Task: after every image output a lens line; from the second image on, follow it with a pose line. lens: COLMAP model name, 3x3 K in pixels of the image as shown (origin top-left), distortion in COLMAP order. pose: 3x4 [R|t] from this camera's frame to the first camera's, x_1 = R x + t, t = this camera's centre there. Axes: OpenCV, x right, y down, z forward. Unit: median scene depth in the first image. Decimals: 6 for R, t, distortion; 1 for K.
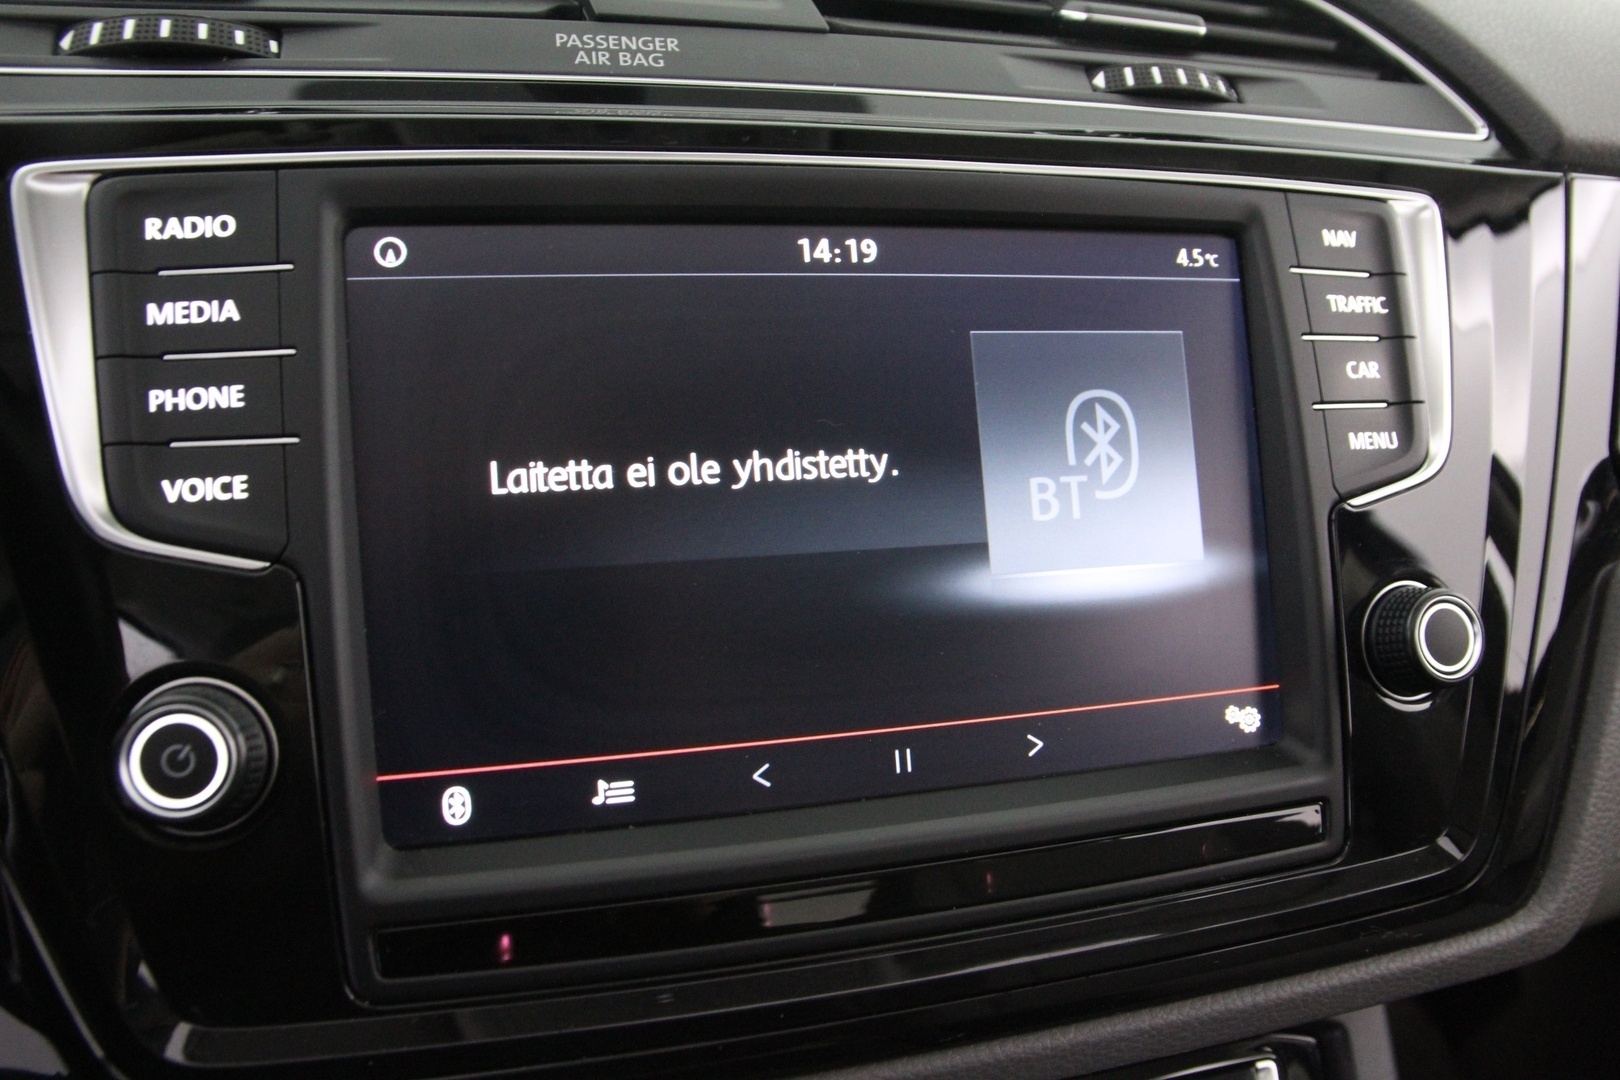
lens RADIAL K [[1219.0, 0, 810.0], [0, 1219.0, 540.0], [0, 0, 1]] dist [-0.140511, 0.074476]
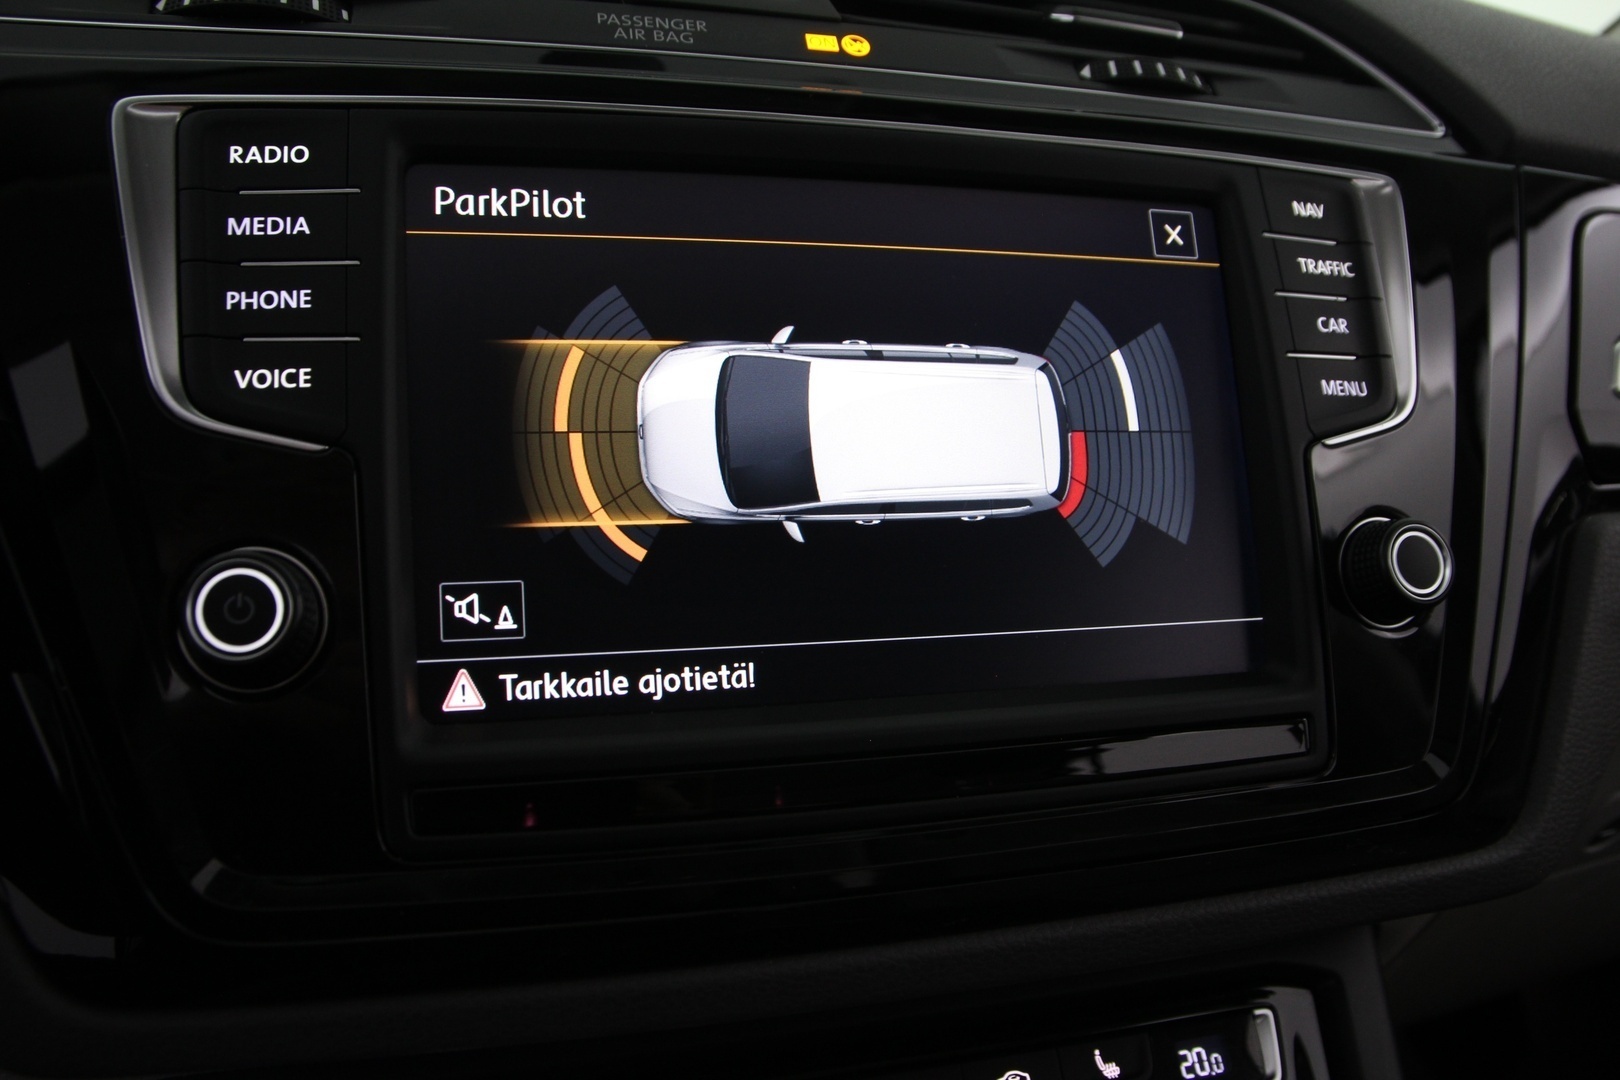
lens RADIAL K [[1219.0, 0, 810.0], [0, 1219.0, 540.0], [0, 0, 1]] dist [-0.140511, 0.074476]
pose [[0.999970, 0.007656, -0.000799, -0.009175], [-0.007696, 0.996375, -0.084719, 0.156222], [0.000148, 0.084723, 0.996405, -0.067397]]
